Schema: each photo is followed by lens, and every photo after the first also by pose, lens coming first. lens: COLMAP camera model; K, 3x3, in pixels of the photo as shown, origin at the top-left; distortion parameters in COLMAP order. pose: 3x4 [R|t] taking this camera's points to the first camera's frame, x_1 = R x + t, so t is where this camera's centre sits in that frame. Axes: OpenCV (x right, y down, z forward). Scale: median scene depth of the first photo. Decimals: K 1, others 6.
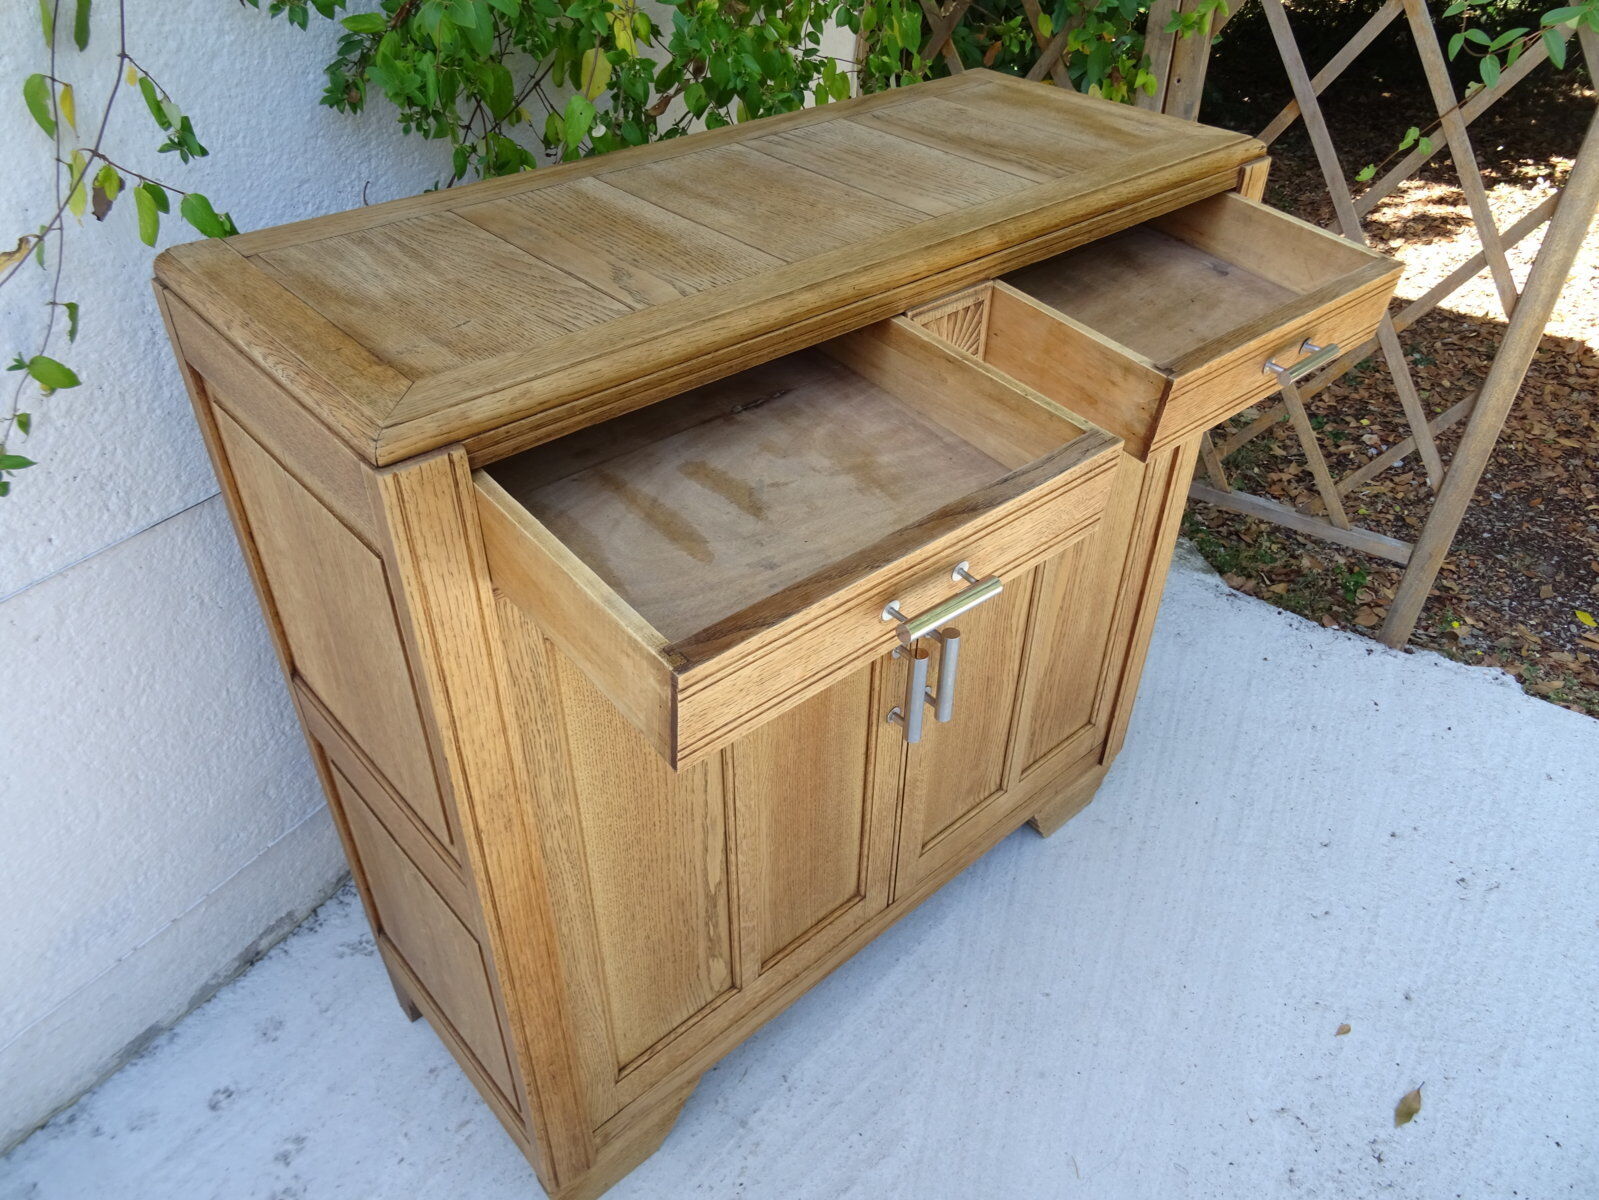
lens RADIAL K [[1143.4, 0, 801.1], [0, 1143.4, 601.5], [0, 0, 1]] dist [0.000088, -0.002843]
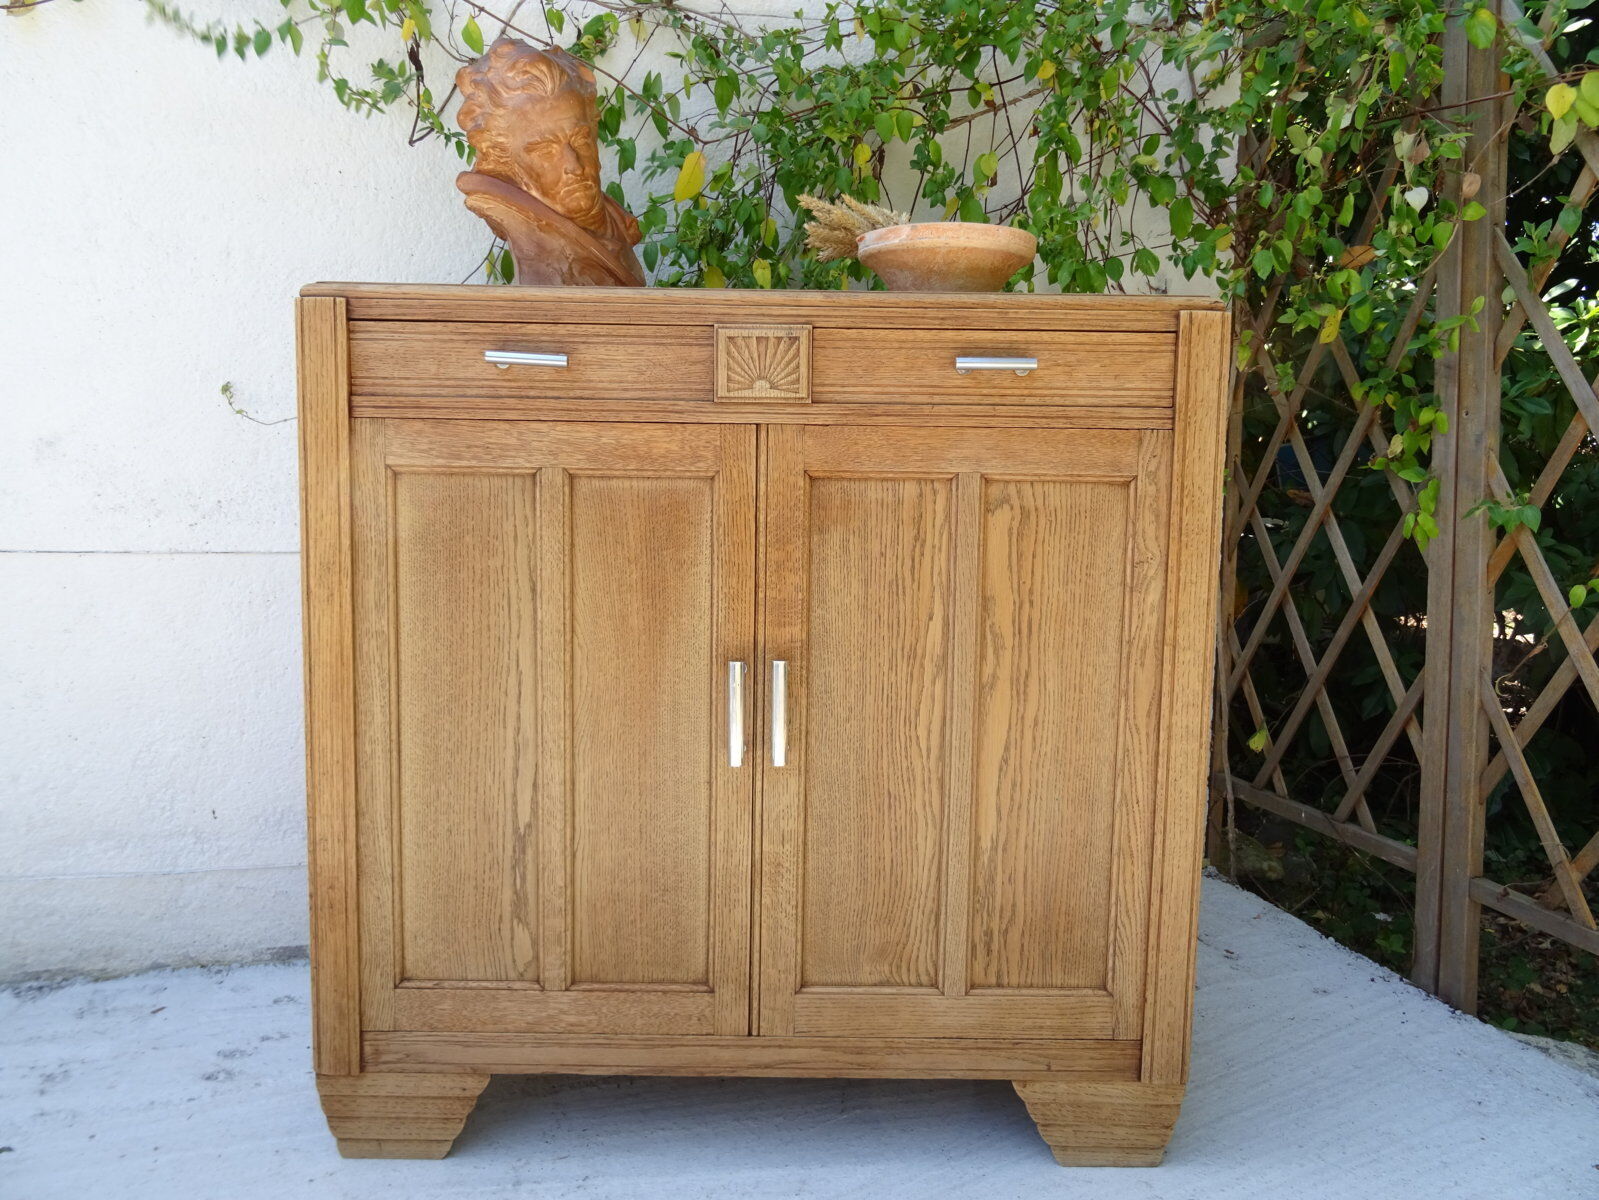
lens RADIAL K [[1143.4, 0, 796.2], [0, 1143.4, 594.6], [0, 0, 1]] dist [0.000088, -0.002843]
pose [[0.749417, 0.067902, -0.658607, 0.799387], [-0.405271, 0.833654, -0.375202, 0.352472], [0.523573, 0.548097, 0.652274, 0.271725]]
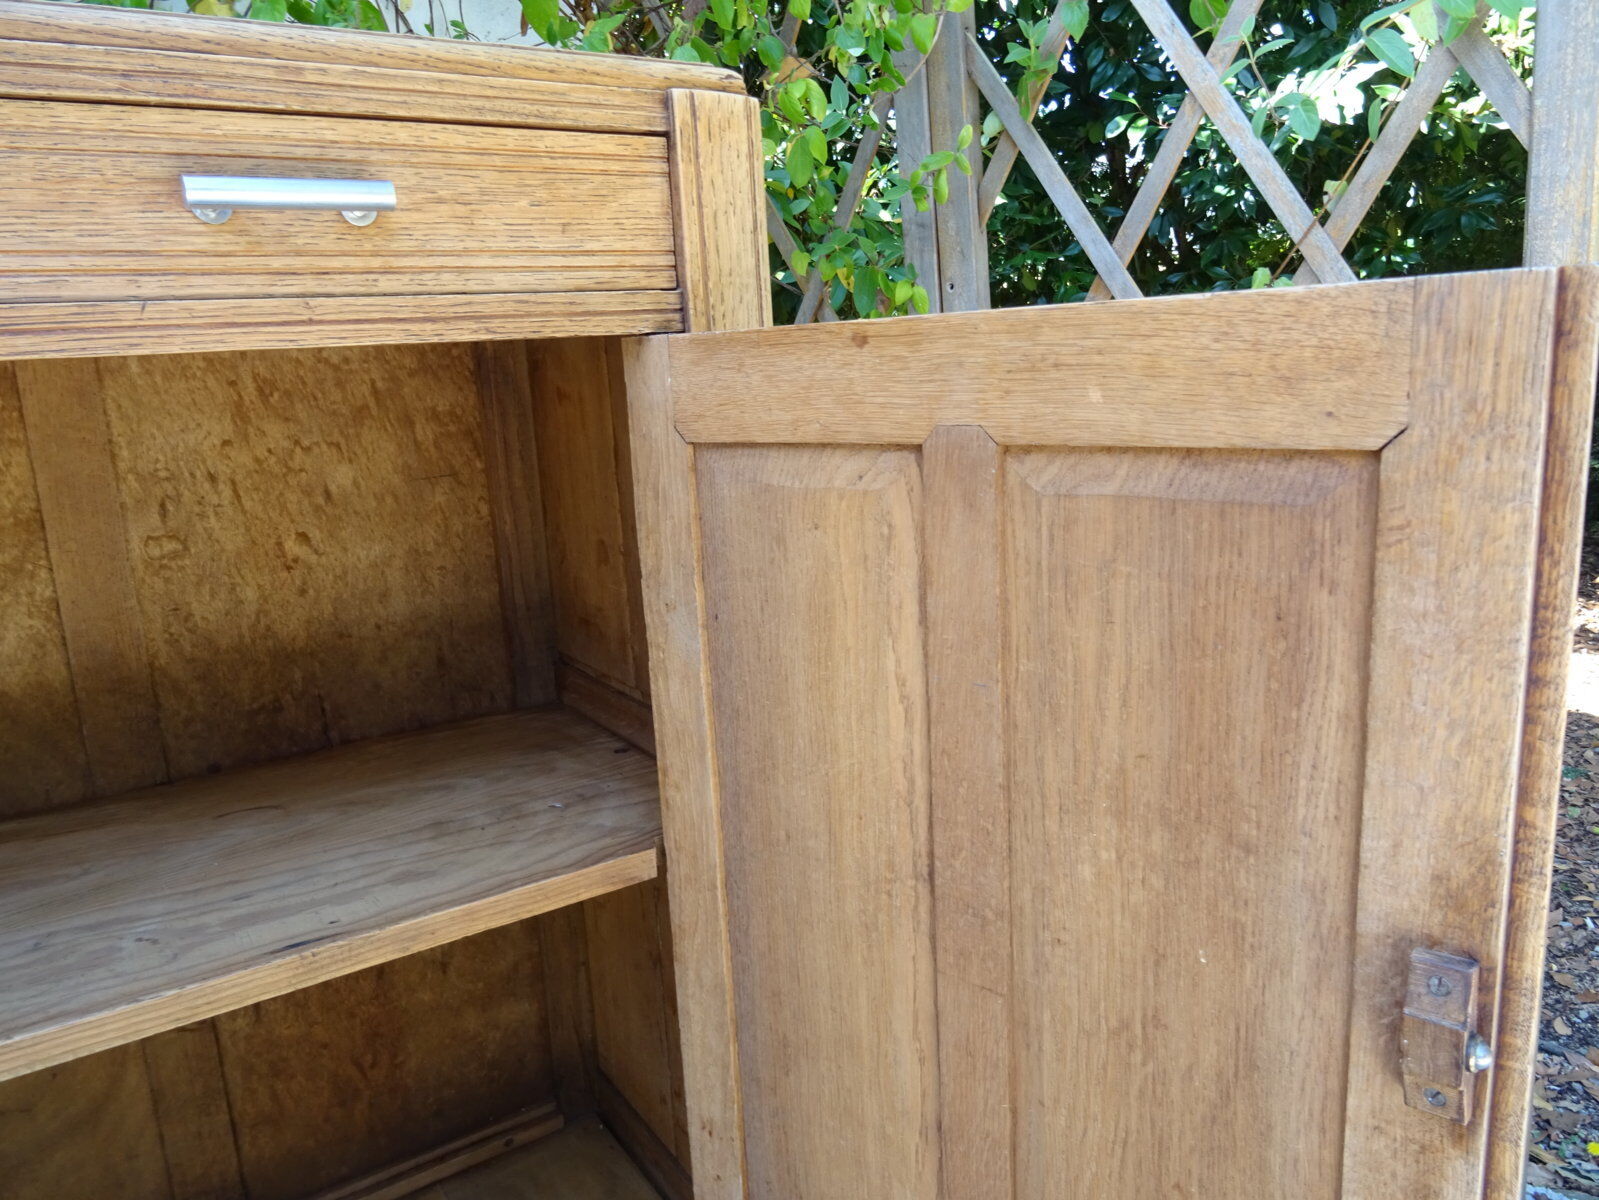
lens RADIAL K [[1143.4, 0, 802.8], [0, 1143.4, 599.3], [0, 0, 1]] dist [0.000088, -0.002843]
pose [[0.987469, -0.035848, -0.153688, 0.500312], [-0.032249, 0.907471, -0.418874, 0.040498], [0.154483, 0.418582, 0.894944, 0.622240]]
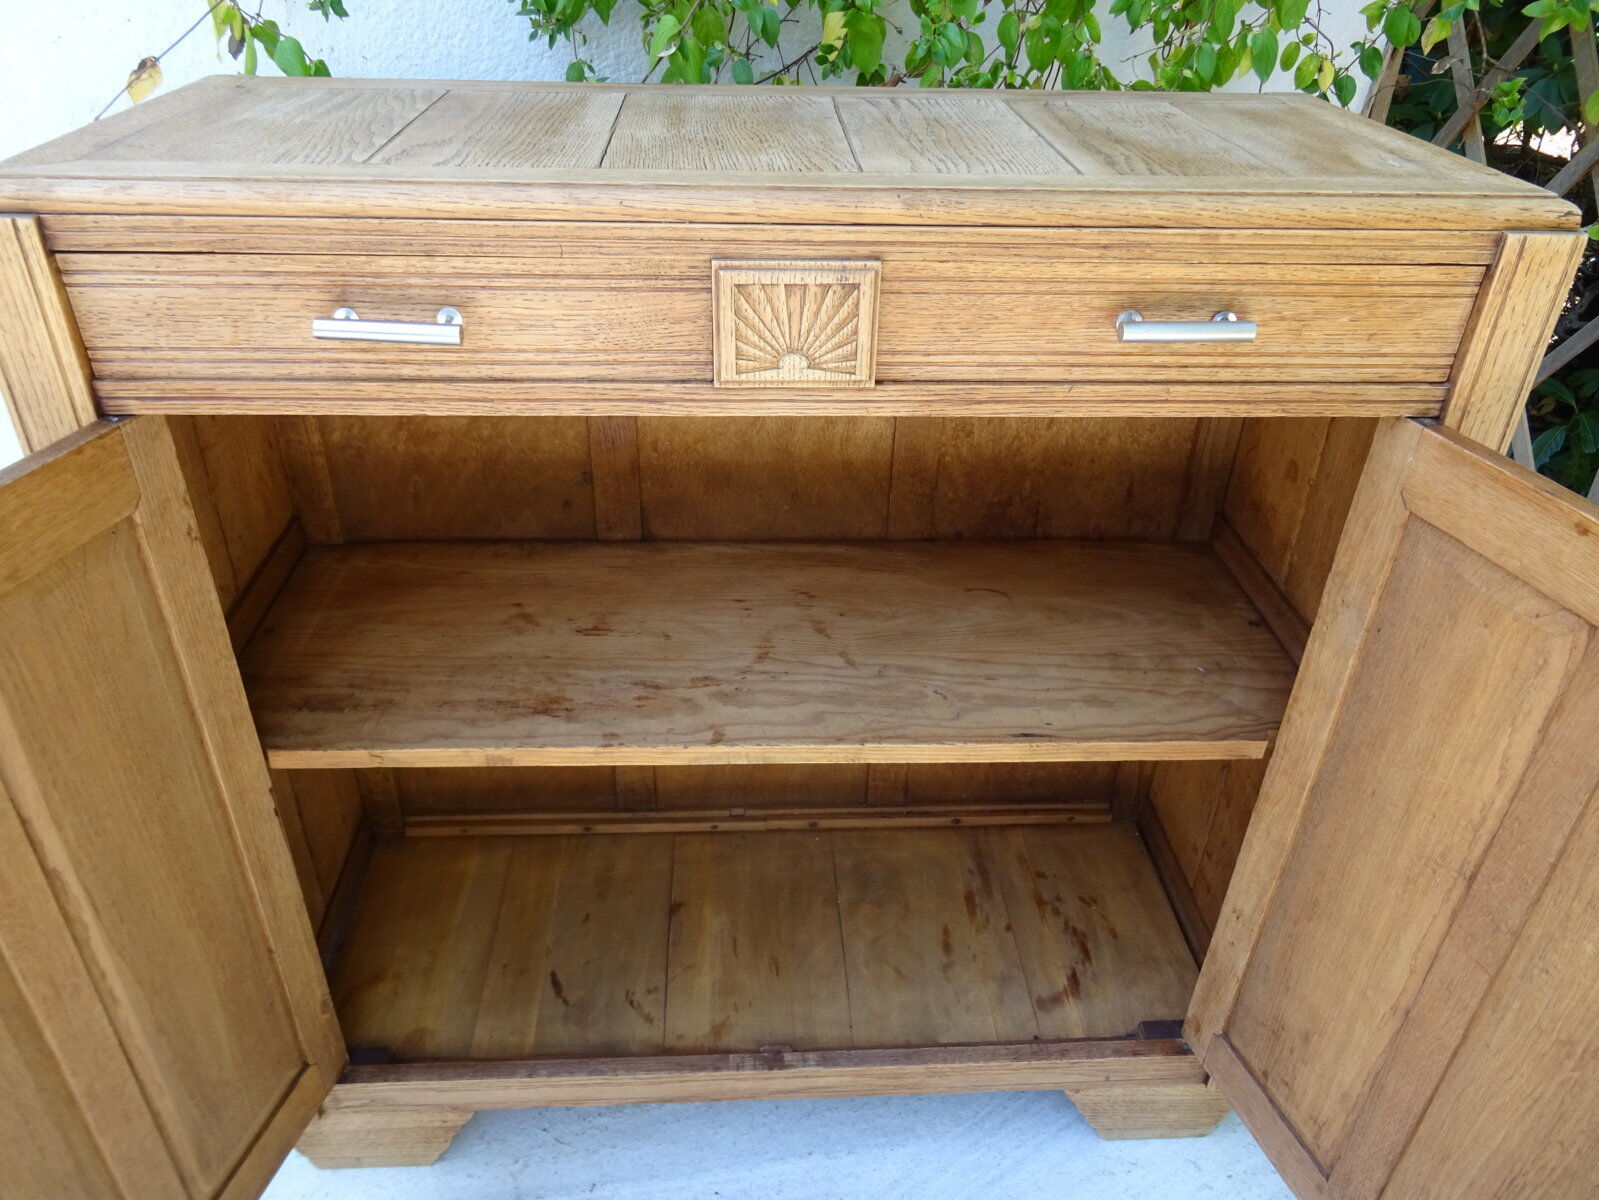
lens RADIAL K [[1143.4, 0, 805.3], [0, 1143.4, 618.6], [0, 0, 1]] dist [0.000088, -0.002843]
pose [[0.782182, 0.345970, -0.518166, 0.465614], [-0.389669, 0.920575, 0.026438, -0.059641], [0.486158, 0.181233, 0.854871, 0.323496]]
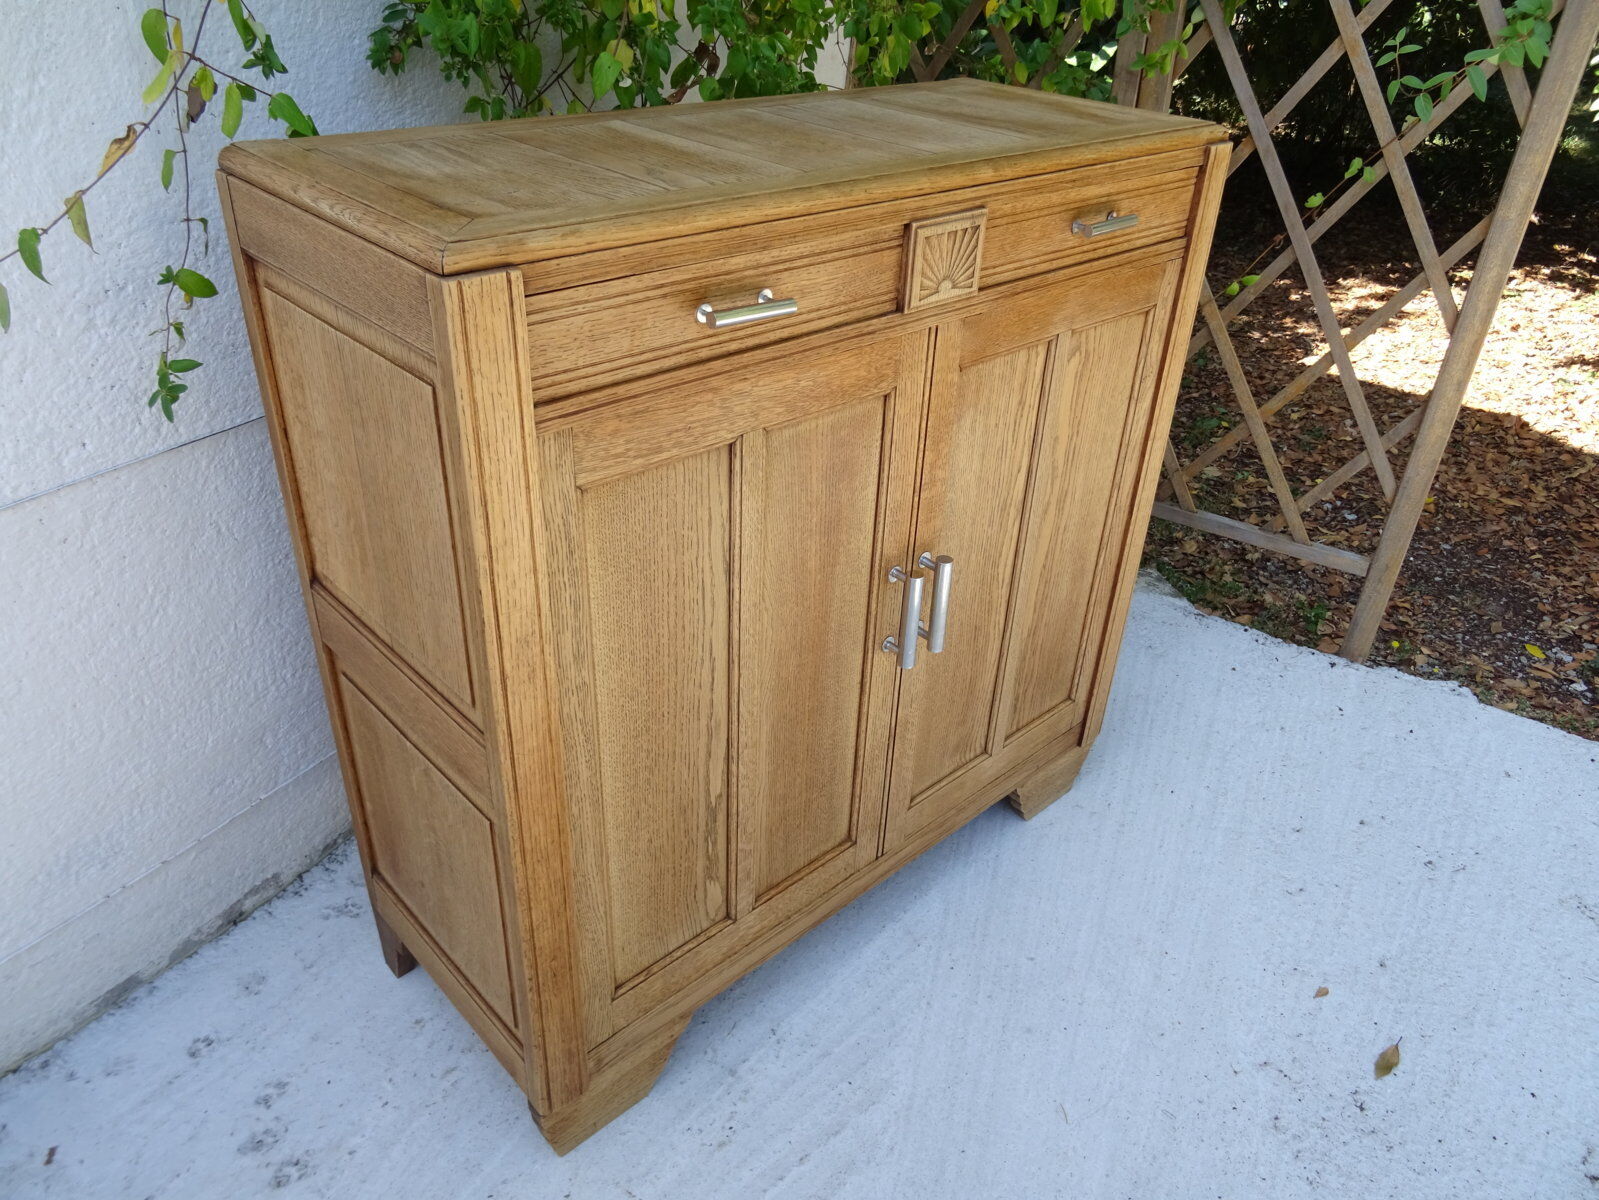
lens RADIAL K [[1143.4, 0, 803.0], [0, 1143.4, 601.7], [0, 0, 1]] dist [0.000088, -0.002843]
pose [[0.999335, 0.016055, 0.032733, -0.031757], [-0.012756, 0.995044, -0.098611, 0.164558], [-0.034154, 0.098128, 0.994588, -0.038133]]
